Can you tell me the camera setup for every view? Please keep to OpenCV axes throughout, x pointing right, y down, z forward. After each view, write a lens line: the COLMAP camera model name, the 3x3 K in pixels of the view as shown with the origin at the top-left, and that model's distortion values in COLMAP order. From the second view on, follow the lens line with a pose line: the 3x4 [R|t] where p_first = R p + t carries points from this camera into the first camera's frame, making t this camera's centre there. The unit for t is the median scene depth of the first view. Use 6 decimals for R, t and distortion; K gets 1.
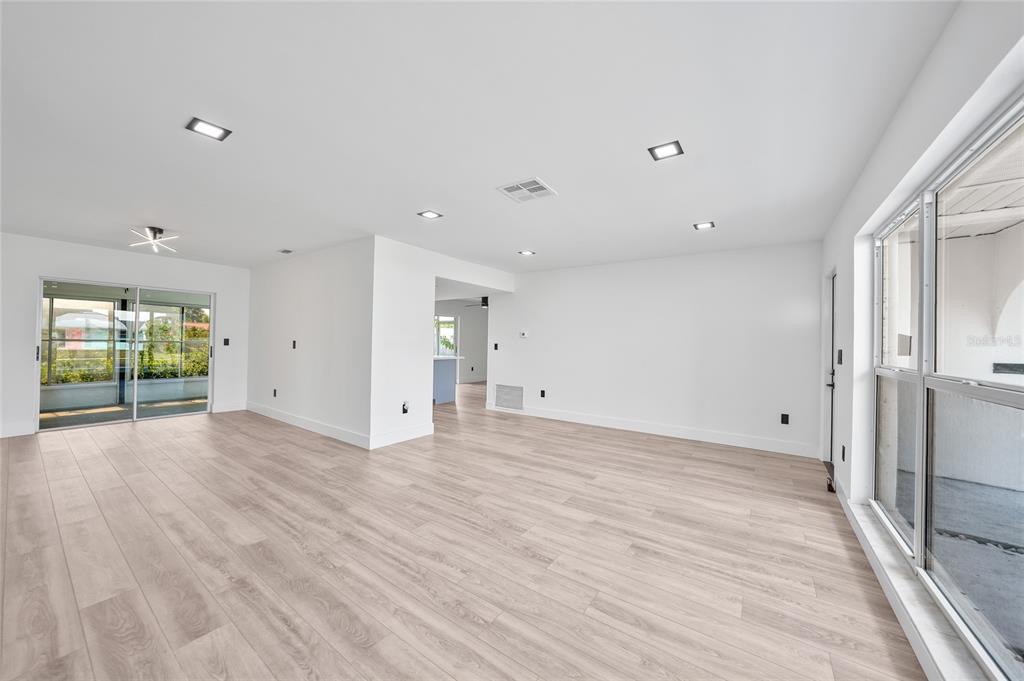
lens RADIAL K [[359.2, 0, 509.2], [0, 359.2, 339.4], [0, 0, 1]] dist [-0.020695, 0.003478]
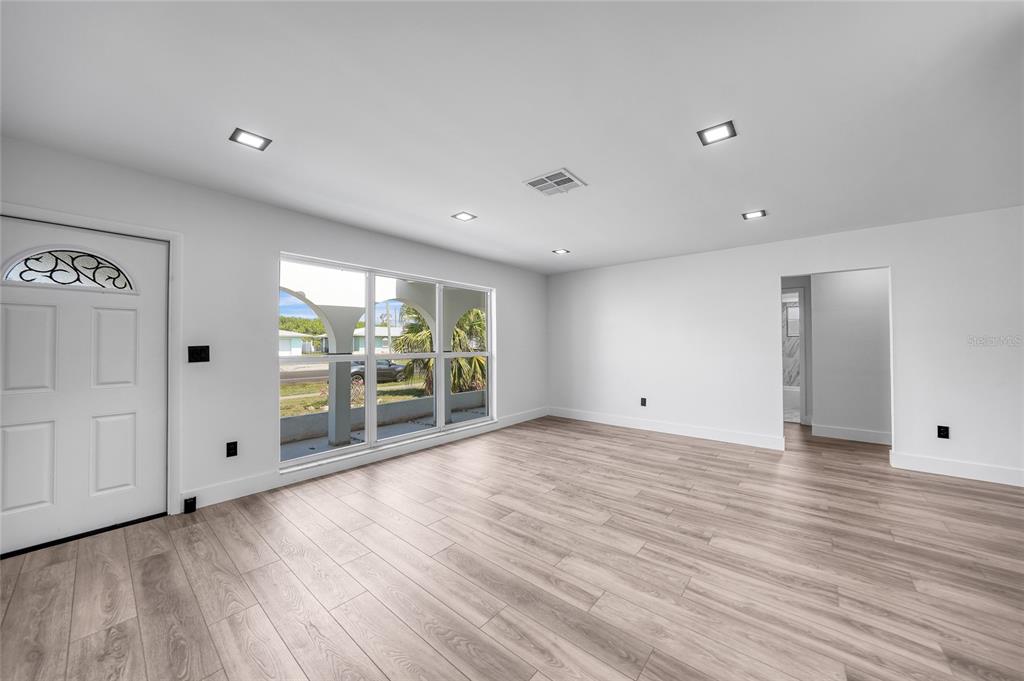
lens RADIAL K [[359.2, 0, 510.0], [0, 359.2, 339.9], [0, 0, 1]] dist [-0.020695, 0.003478]
pose [[-0.996539, -0.016064, 0.081556, 0.073996], [-0.017602, 0.999680, -0.018170, 0.015222], [-0.081238, -0.019542, -0.996503, 1.640354]]
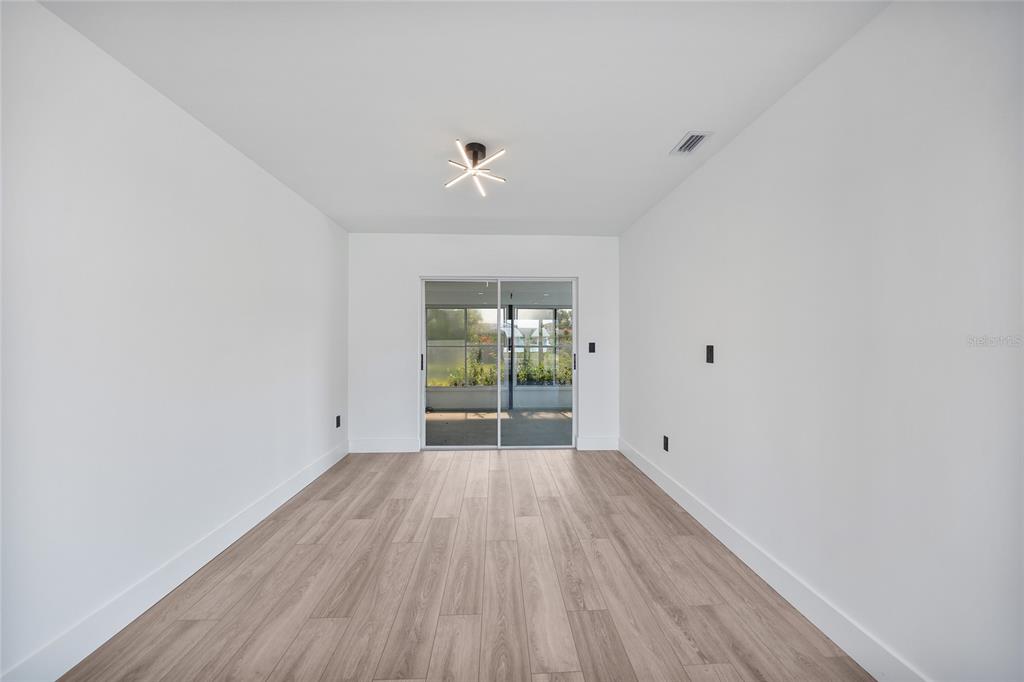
lens RADIAL K [[359.2, 0, 511.9], [0, 359.2, 338.7], [0, 0, 1]] dist [-0.020695, 0.003478]
pose [[0.614566, -0.024879, -0.788473, -0.626209], [0.019589, 0.999676, -0.016275, -0.002402], [0.788622, -0.005443, 0.614854, 0.821802]]
